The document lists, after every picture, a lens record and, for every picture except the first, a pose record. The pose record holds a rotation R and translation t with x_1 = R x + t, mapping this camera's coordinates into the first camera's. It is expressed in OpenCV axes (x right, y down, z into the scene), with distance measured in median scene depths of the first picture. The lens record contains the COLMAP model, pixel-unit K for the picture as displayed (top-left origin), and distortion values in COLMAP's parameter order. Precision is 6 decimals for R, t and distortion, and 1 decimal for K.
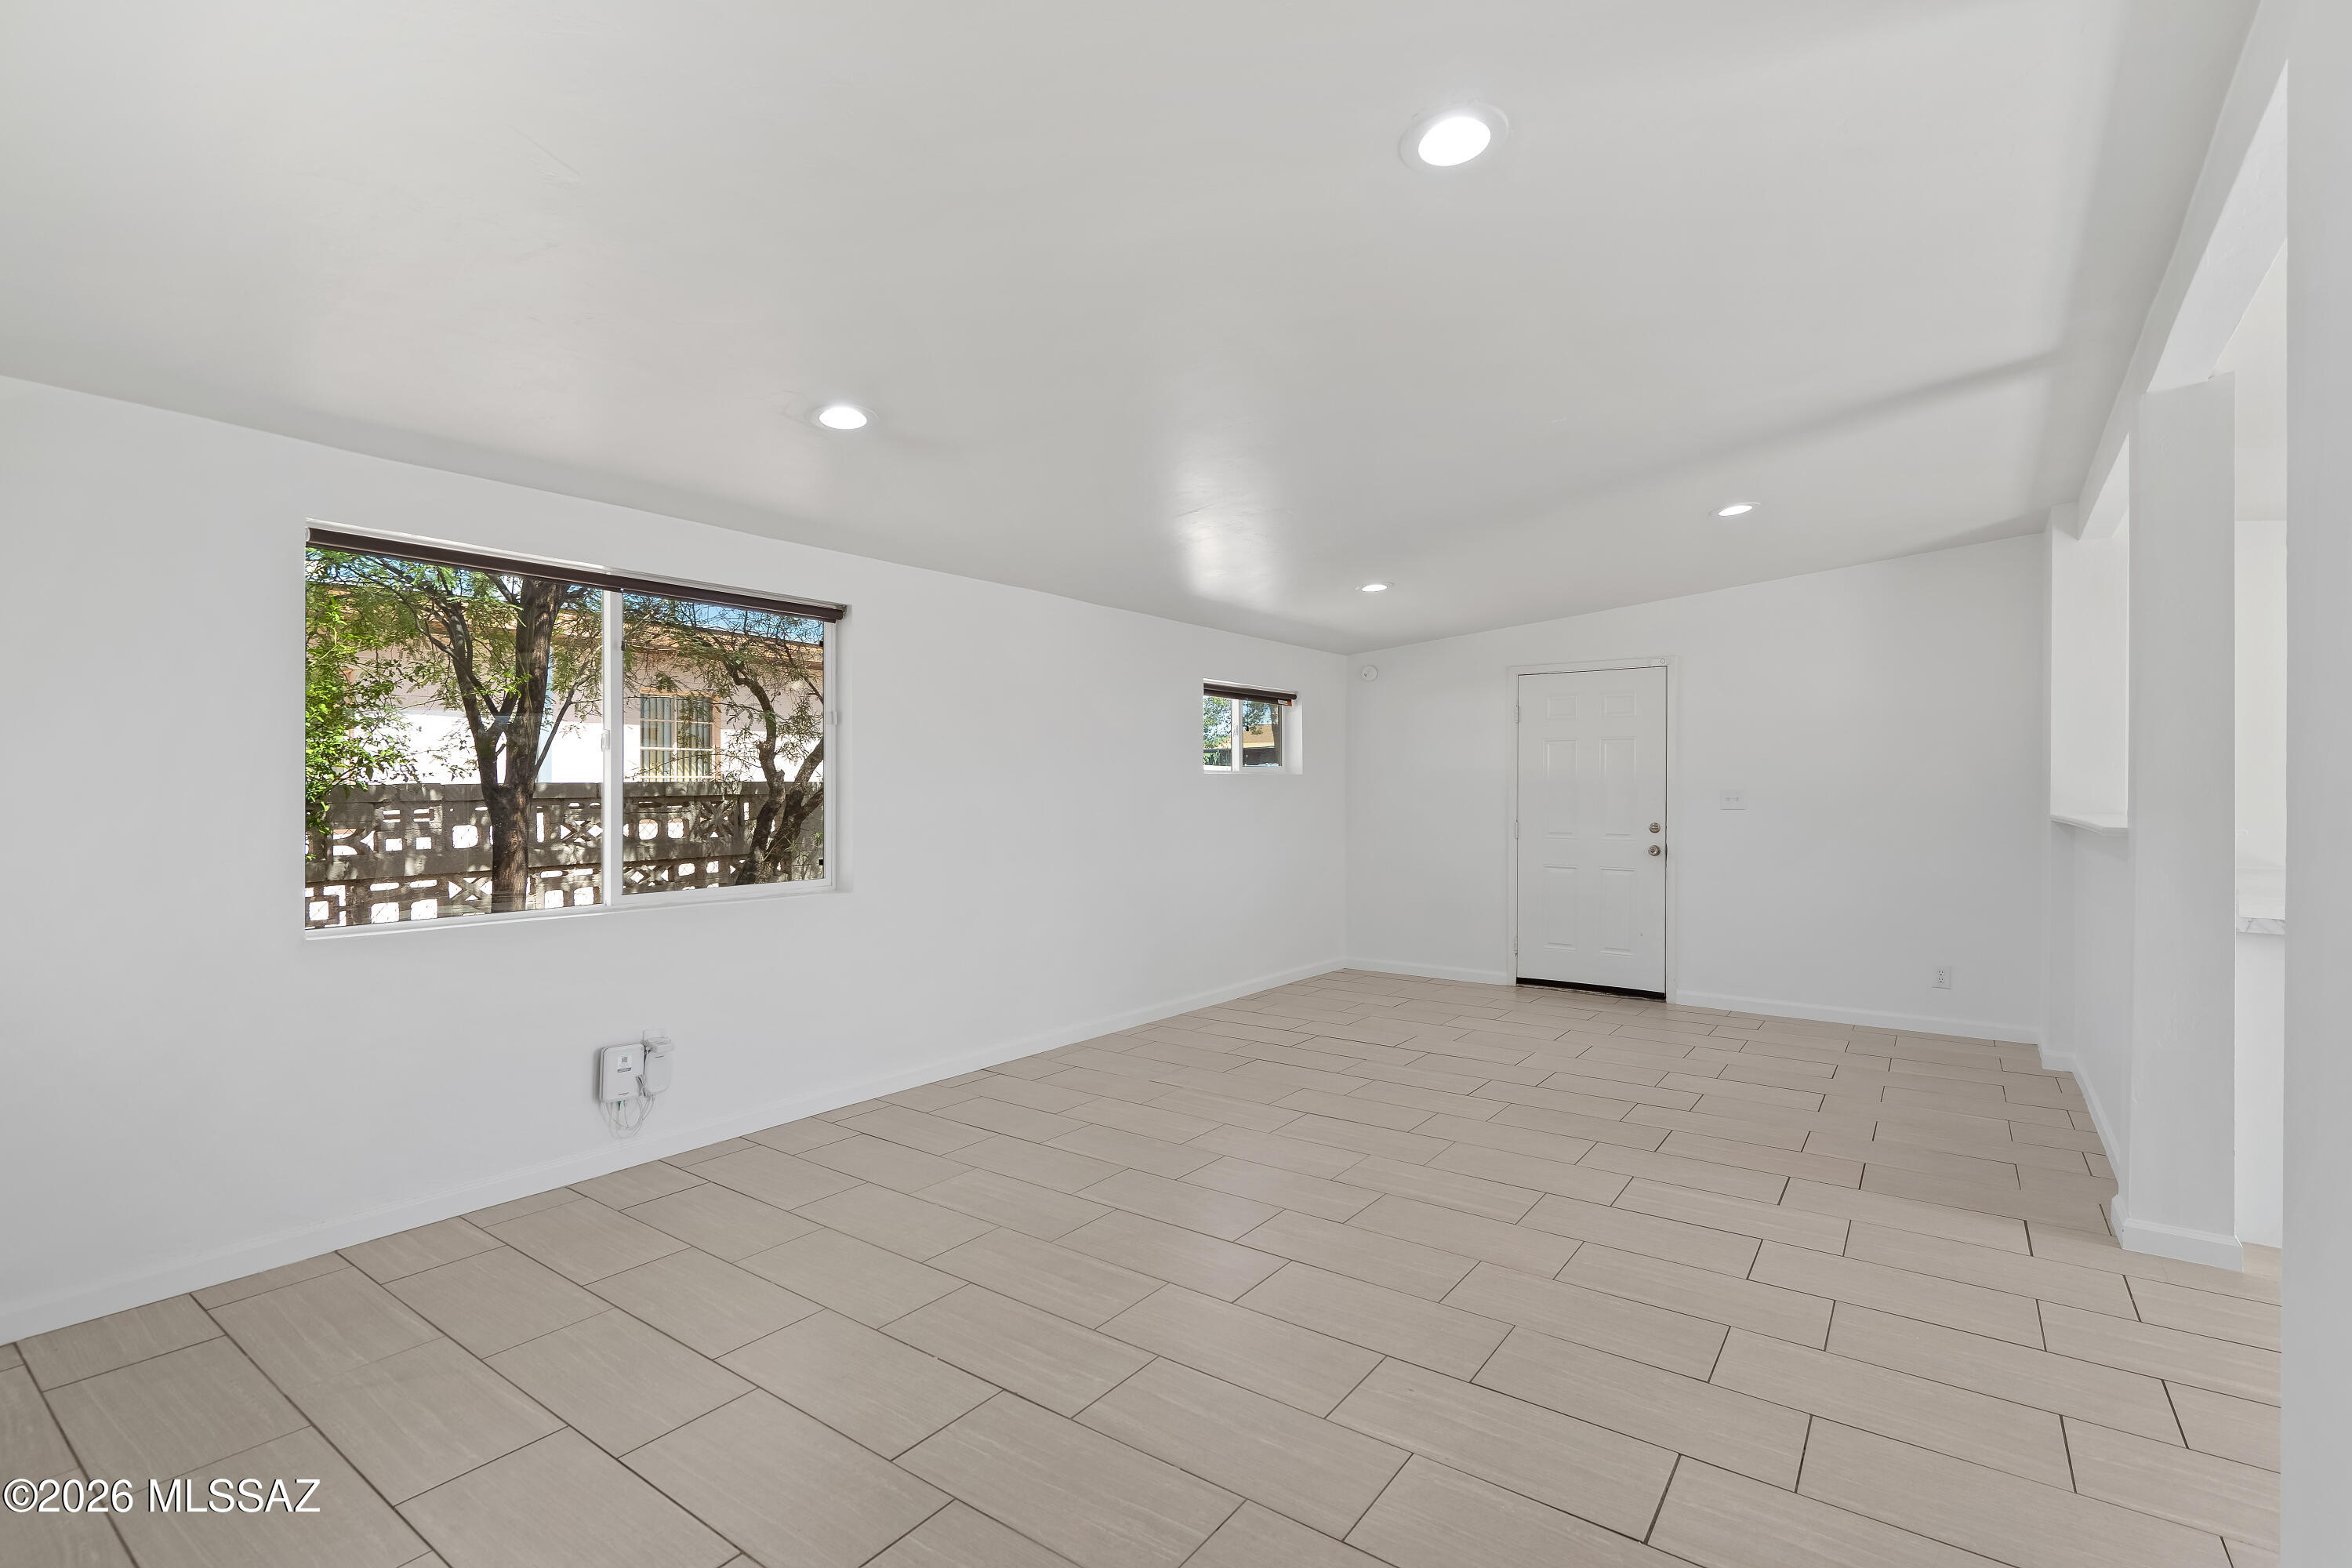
lens RADIAL K [[1081.6, 0, 1175.4], [0, 1081.6, 794.7], [0, 0, 1]] dist [-0.003284, -0.000031]
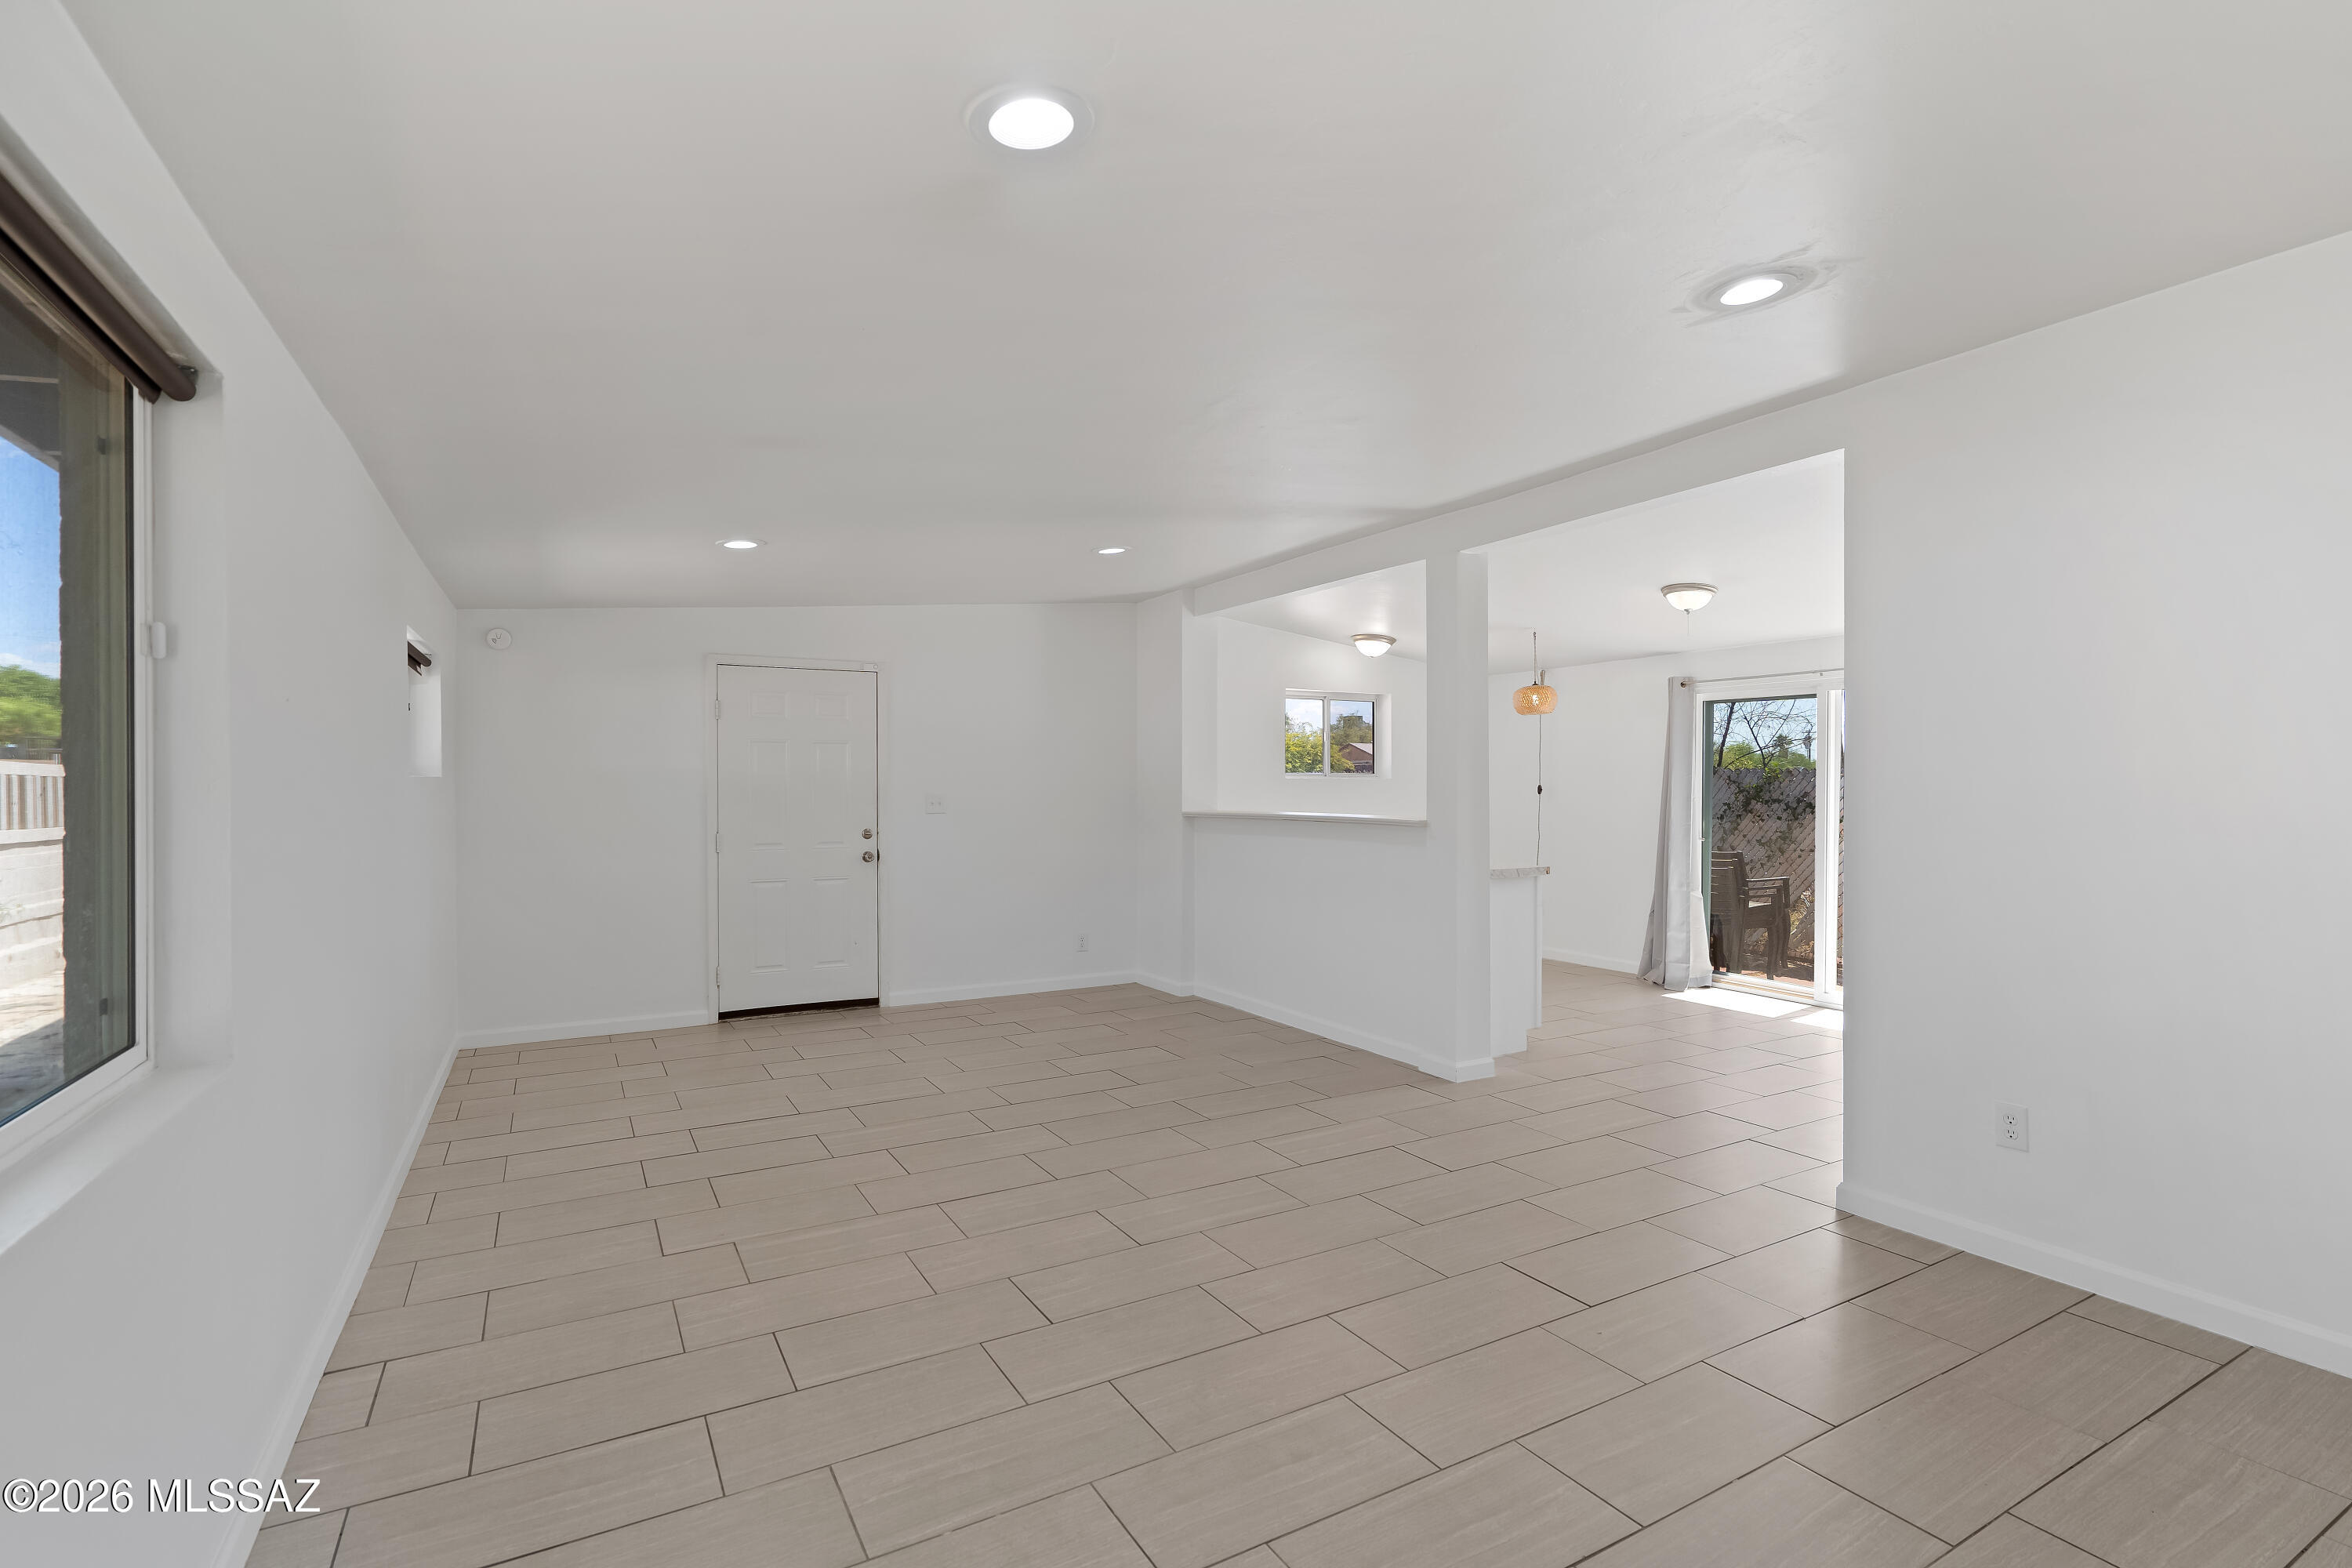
lens RADIAL K [[1096.9, 0, 1168.7], [0, 1096.9, 786.1], [0, 0, 1]] dist [-0.001339, 0.000028]
pose [[0.414286, -0.001753, 0.910145, -0.360772], [0.008272, 0.999964, -0.001839, -0.008945], [-0.910109, 0.008291, 0.414285, 0.330857]]
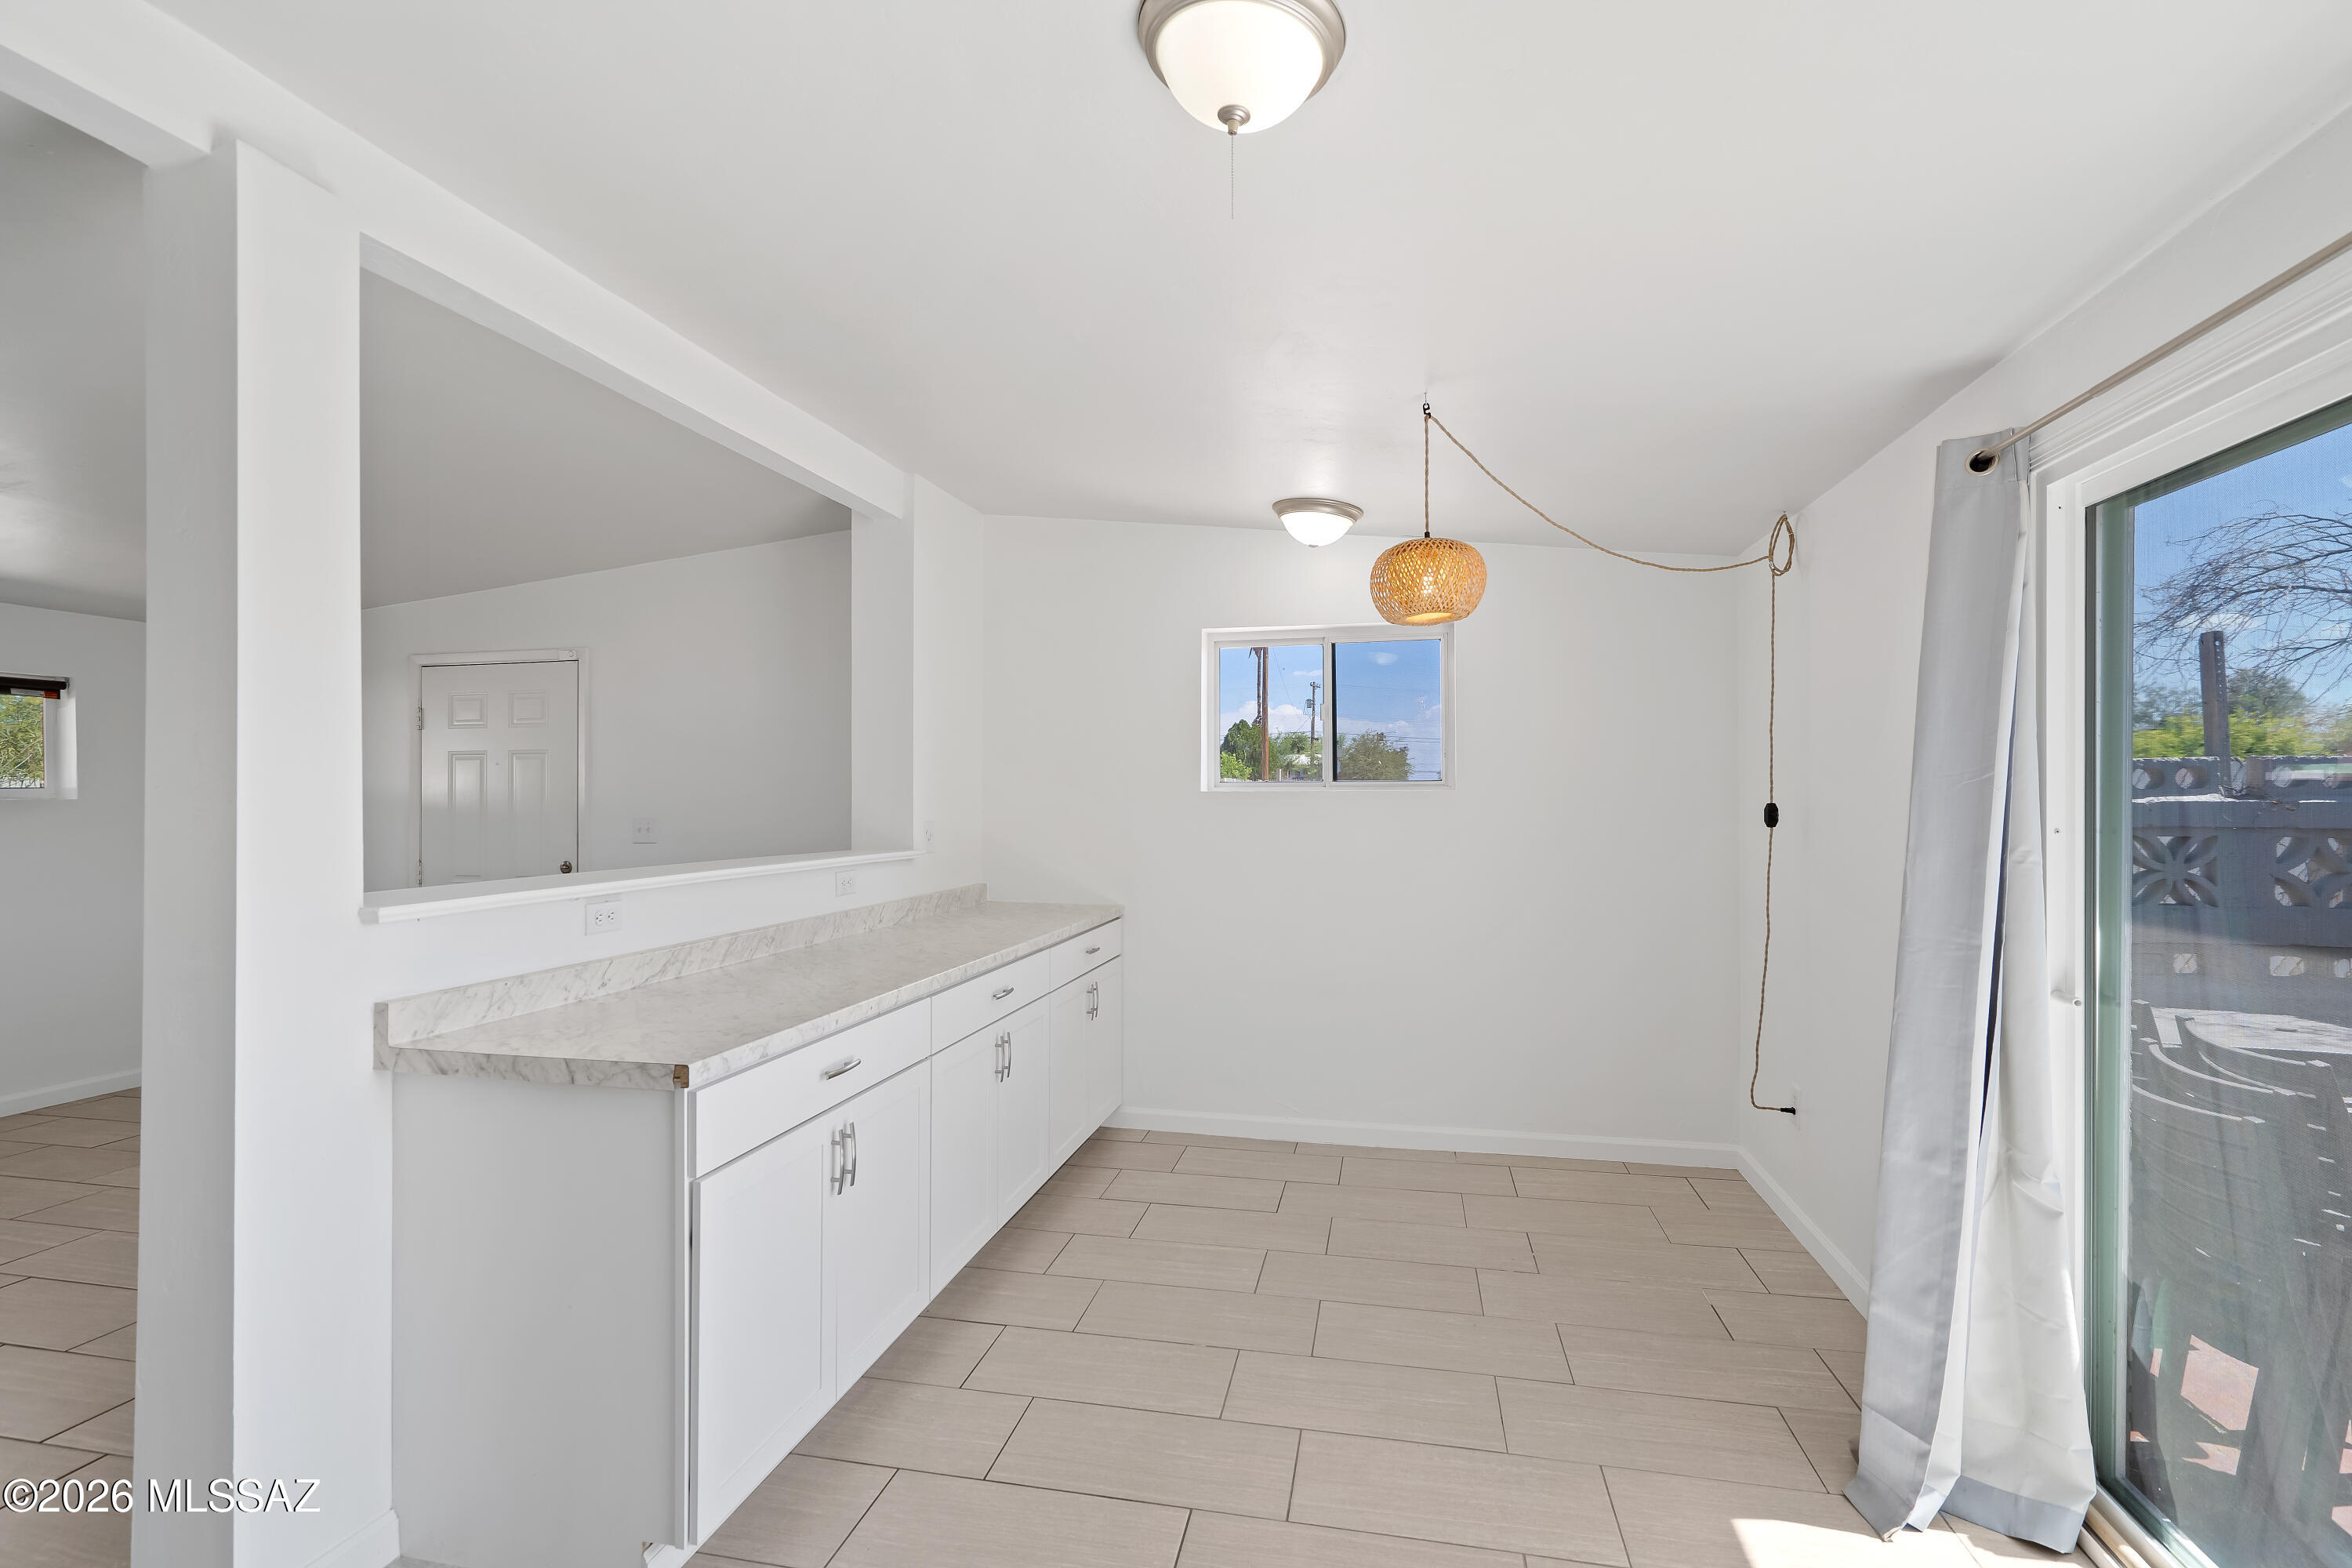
lens RADIAL K [[1072.3, 0, 1172.5], [0, 1072.3, 794.5], [0, 0, 1]] dist [-0.000033, 0.000722]
pose [[0.916096, -0.004879, 0.400930, 0.535822], [0.008883, 0.999928, -0.008127, -0.011402], [-0.400861, 0.011007, 0.916073, 0.119108]]
